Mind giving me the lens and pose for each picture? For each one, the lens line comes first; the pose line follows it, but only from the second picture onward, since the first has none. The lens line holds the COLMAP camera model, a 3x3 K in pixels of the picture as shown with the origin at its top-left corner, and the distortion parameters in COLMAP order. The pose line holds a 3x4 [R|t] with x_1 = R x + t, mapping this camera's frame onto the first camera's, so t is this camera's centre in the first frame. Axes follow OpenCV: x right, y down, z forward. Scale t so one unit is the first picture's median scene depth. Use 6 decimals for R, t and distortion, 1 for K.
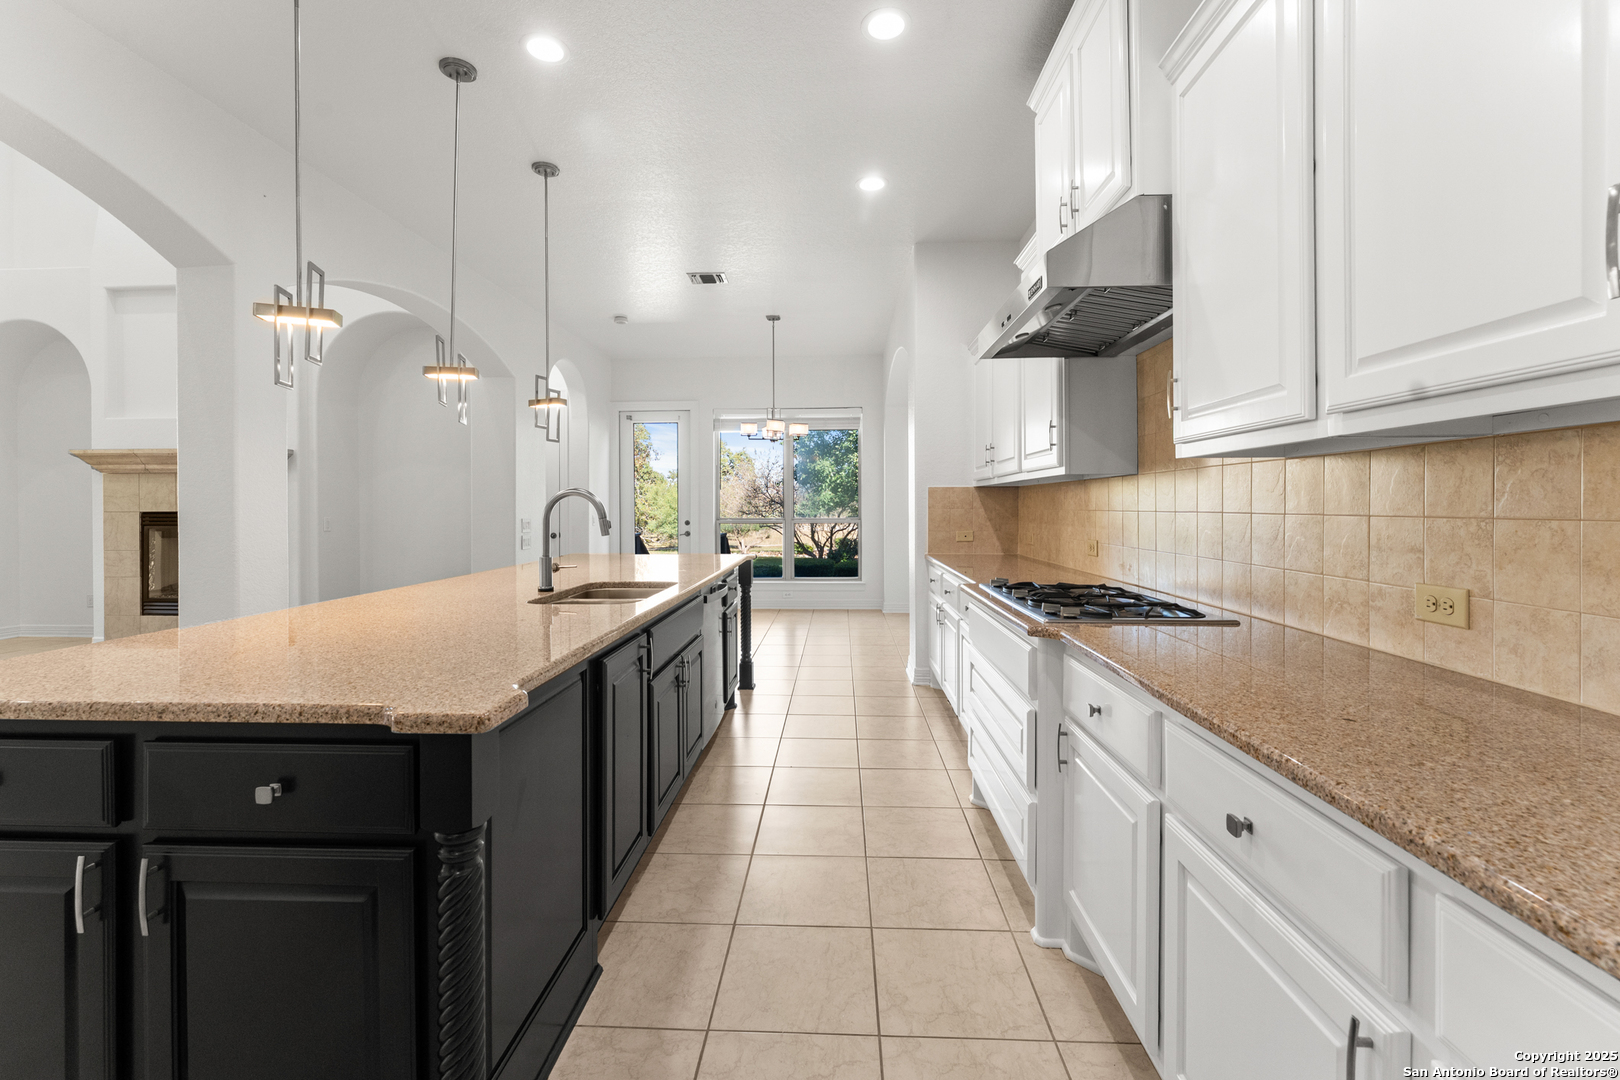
lens RADIAL K [[675.8, 0, 800.8], [0, 675.8, 525.6], [0, 0, 1]] dist [0.000252, -0.000265]
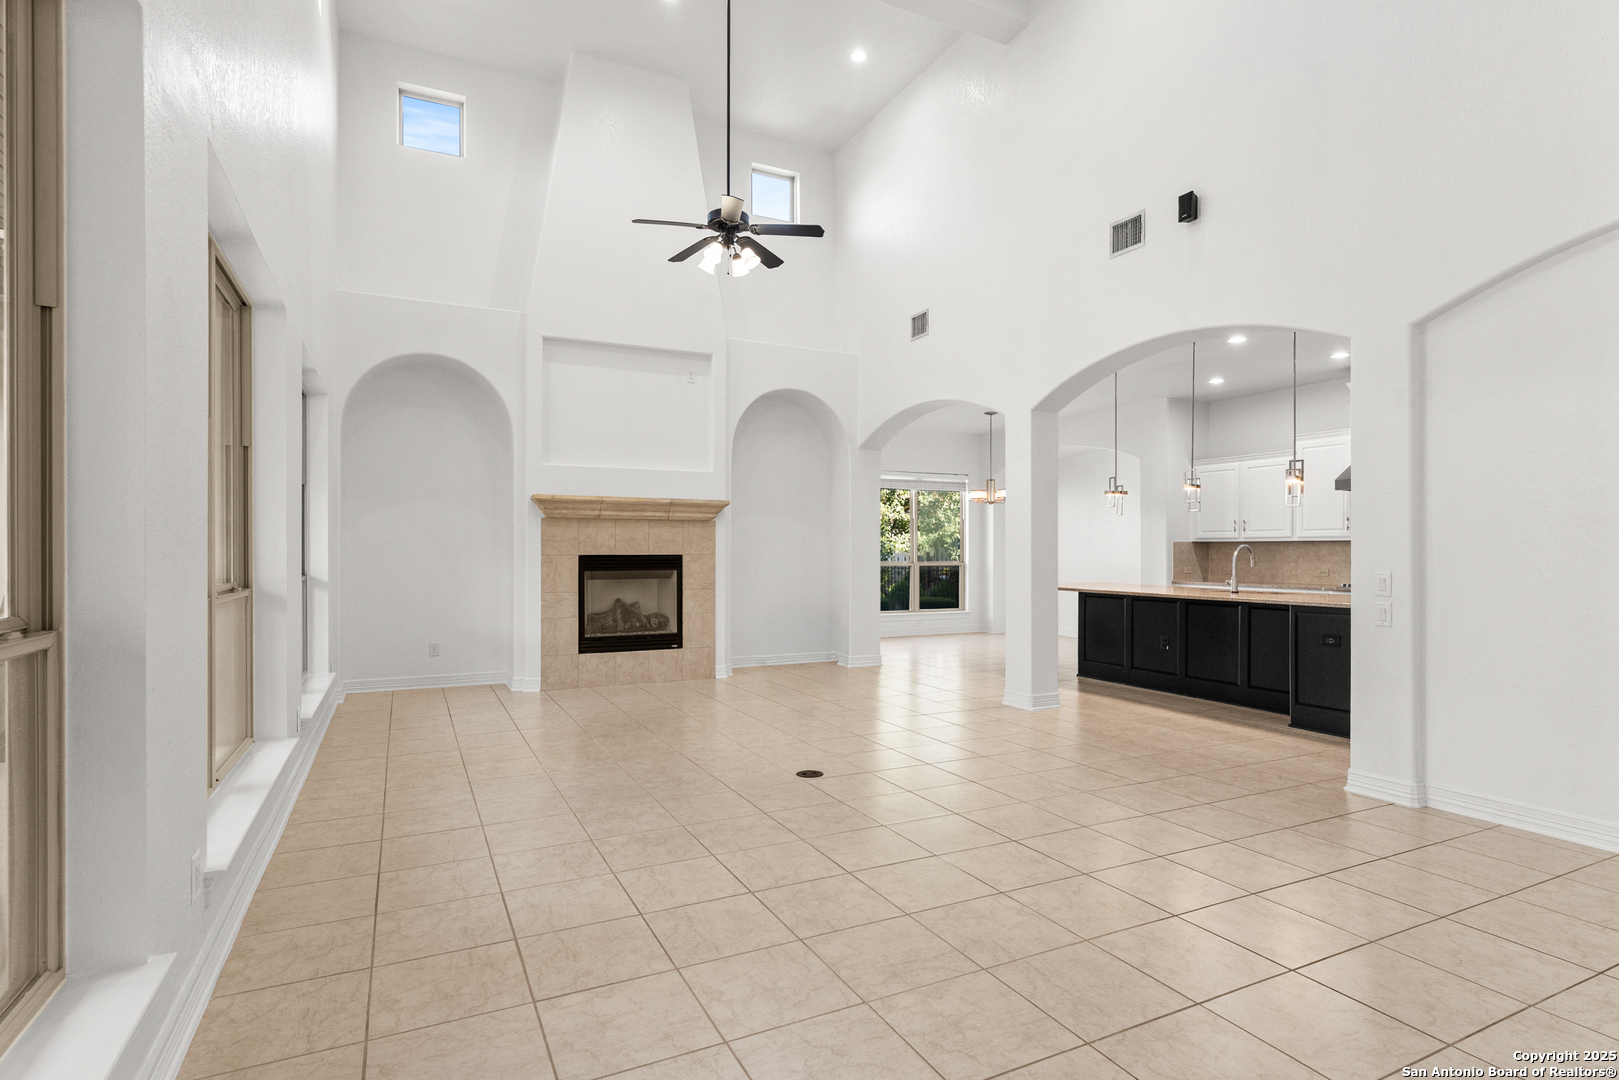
lens RADIAL K [[815.1, 0, 812.2], [0, 815.1, 559.4], [0, 0, 1]] dist [0.004741, -0.000089]
pose [[0.875548, 0.000527, 0.483130, -1.302120], [0.008862, 0.999814, -0.017152, 0.011860], [-0.483049, 0.019299, 0.875380, -0.286231]]
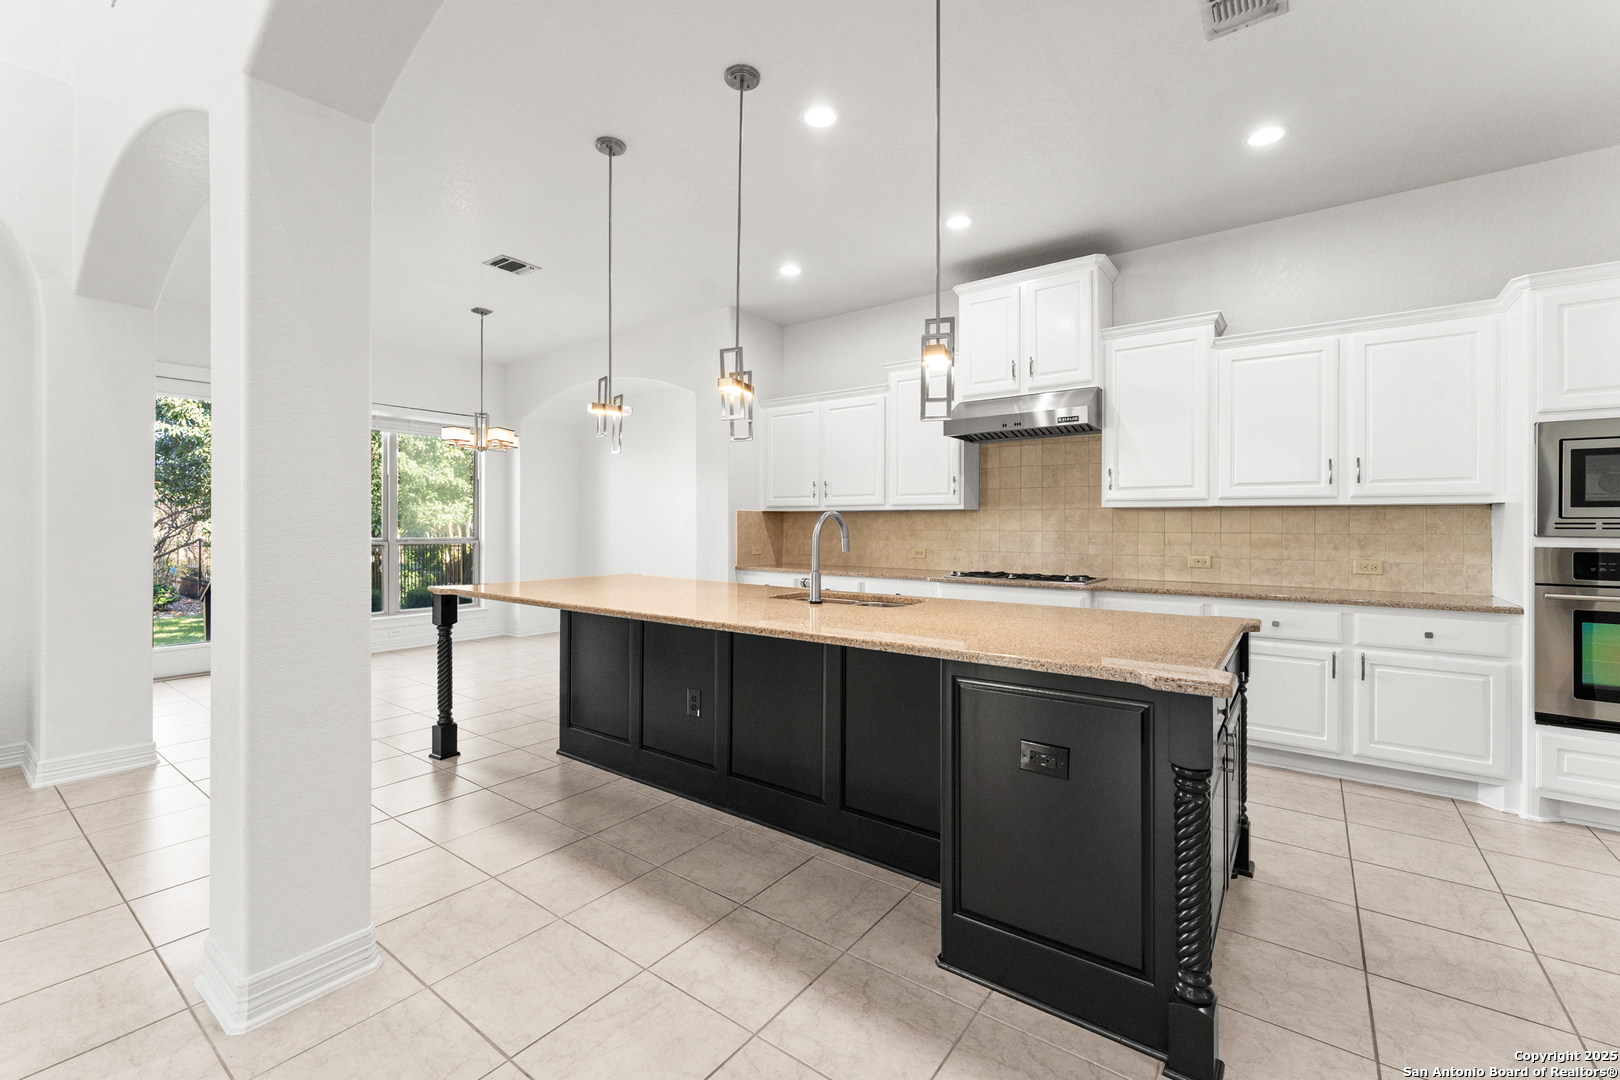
lens RADIAL K [[675.8, 0, 805.8], [0, 675.8, 533.8], [0, 0, 1]] dist [0.000252, -0.000265]
pose [[0.562650, -0.003150, 0.826689, -0.606676], [0.016621, 0.999834, -0.007503, -0.003409], [-0.826528, 0.017962, 0.562609, 0.182213]]
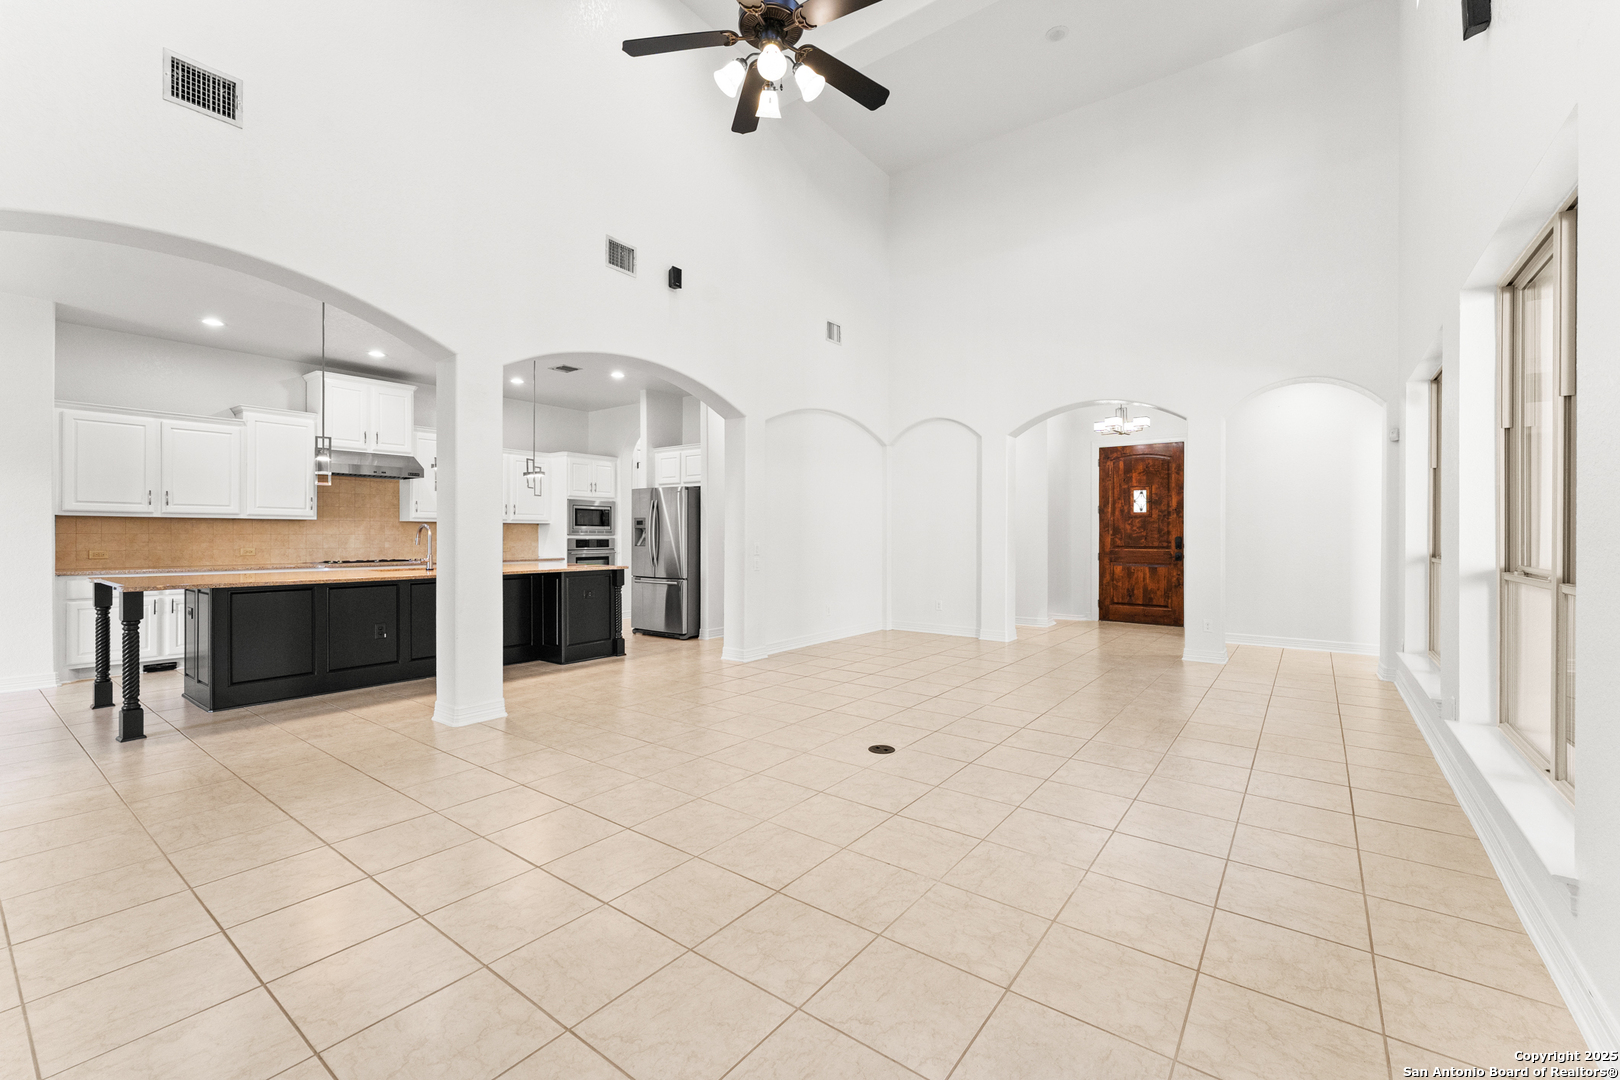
lens RADIAL K [[675.8, 0, 803.6], [0, 675.8, 536.4], [0, 0, 1]] dist [0.000252, -0.000265]
pose [[-0.819533, -0.000992, 0.573031, -1.242995], [0.015415, 0.999598, 0.023777, -0.022148], [-0.572825, 0.028319, -0.819189, 0.993892]]
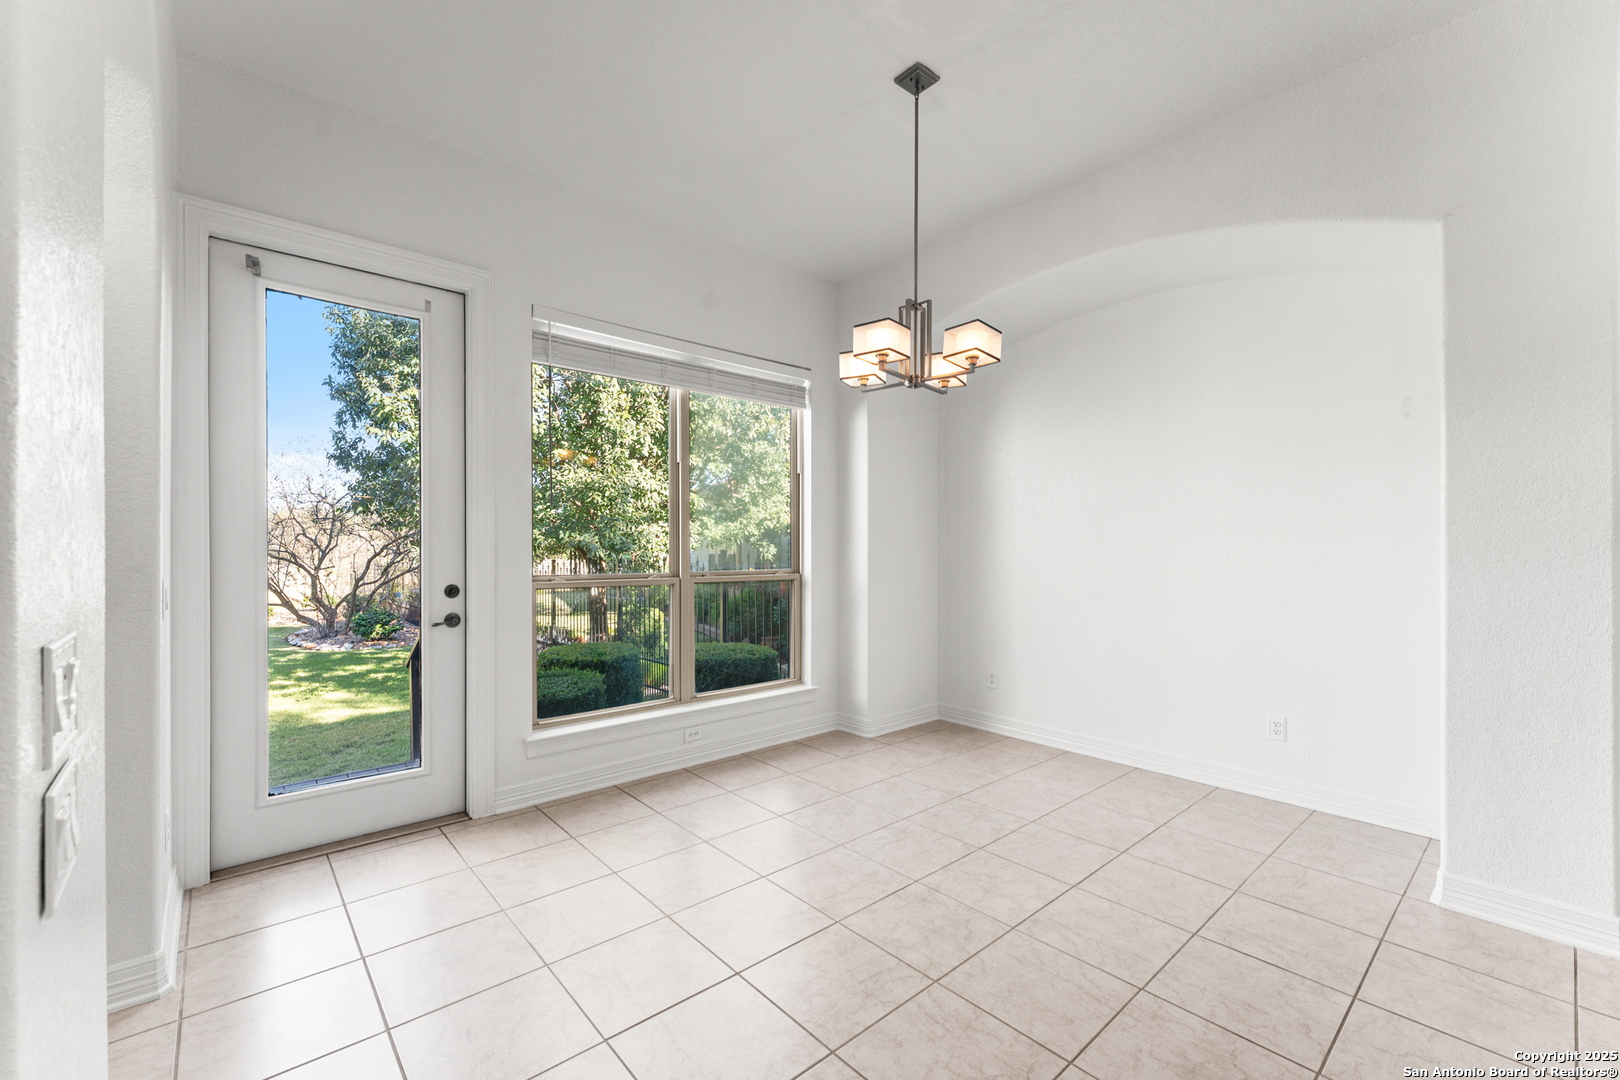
lens RADIAL K [[675.8, 0, 816.3], [0, 675.8, 550.6], [0, 0, 1]] dist [0.000252, -0.000265]
pose [[0.718833, 0.006866, 0.695149, -0.413912], [0.013830, 0.999612, -0.024175, -0.020500], [-0.695045, 0.026991, 0.718459, 0.861925]]
